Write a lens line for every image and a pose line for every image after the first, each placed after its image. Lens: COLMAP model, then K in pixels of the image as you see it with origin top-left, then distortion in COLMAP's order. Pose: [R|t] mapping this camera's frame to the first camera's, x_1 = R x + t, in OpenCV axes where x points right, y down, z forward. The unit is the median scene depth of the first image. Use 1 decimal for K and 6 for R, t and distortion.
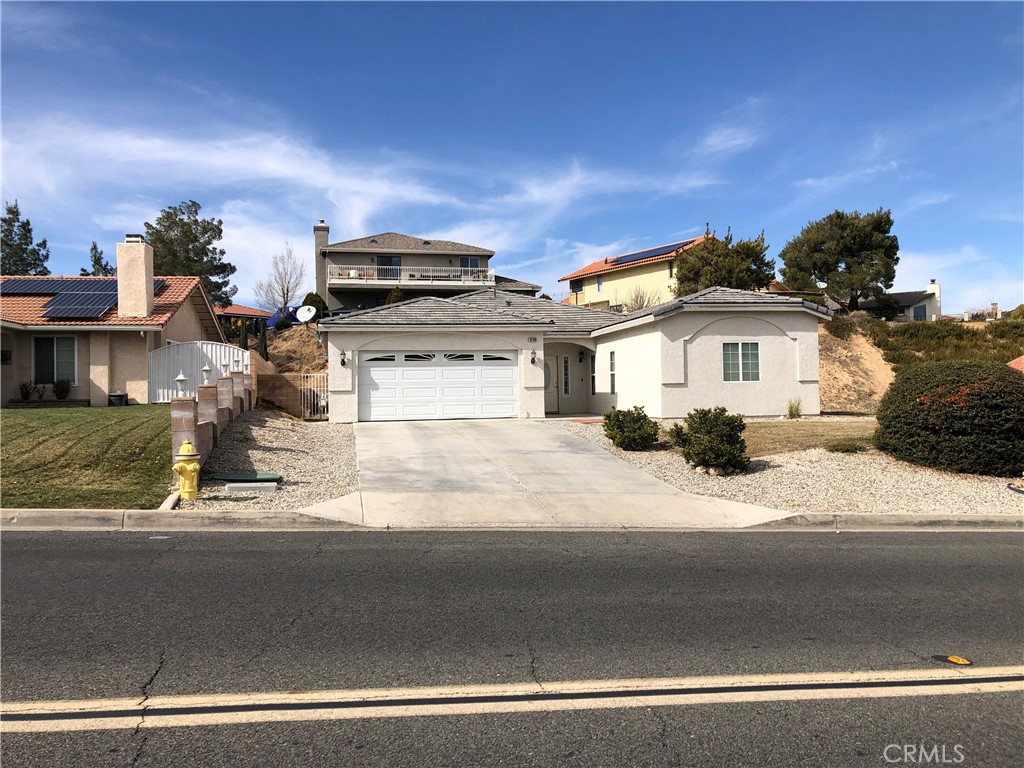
lens RADIAL K [[819.8, 0, 512.0], [0, 819.8, 384.0], [0, 0, 1]] dist [0.021775, -0.009360]
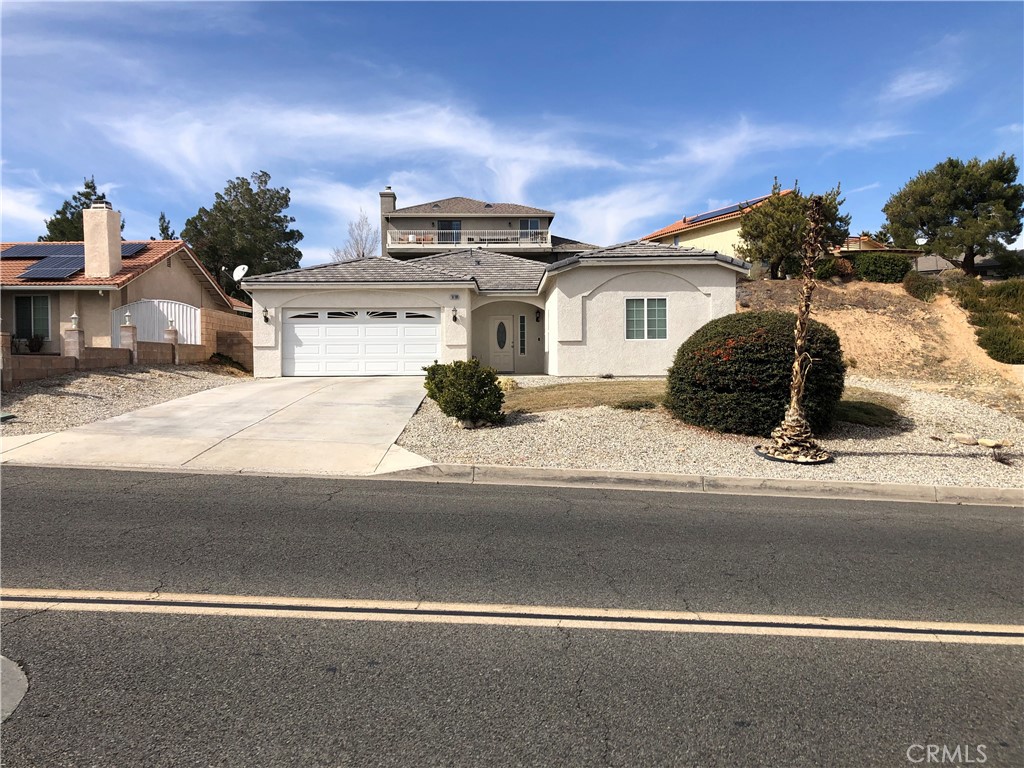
lens RADIAL K [[819.8, 0, 512.0], [0, 819.8, 384.0], [0, 0, 1]] dist [0.021775, -0.009360]
pose [[0.981359, 0.015493, -0.191558, 0.278280], [-0.007809, 0.999137, 0.040803, 0.010012], [0.192025, -0.038547, 0.980633, 0.029931]]
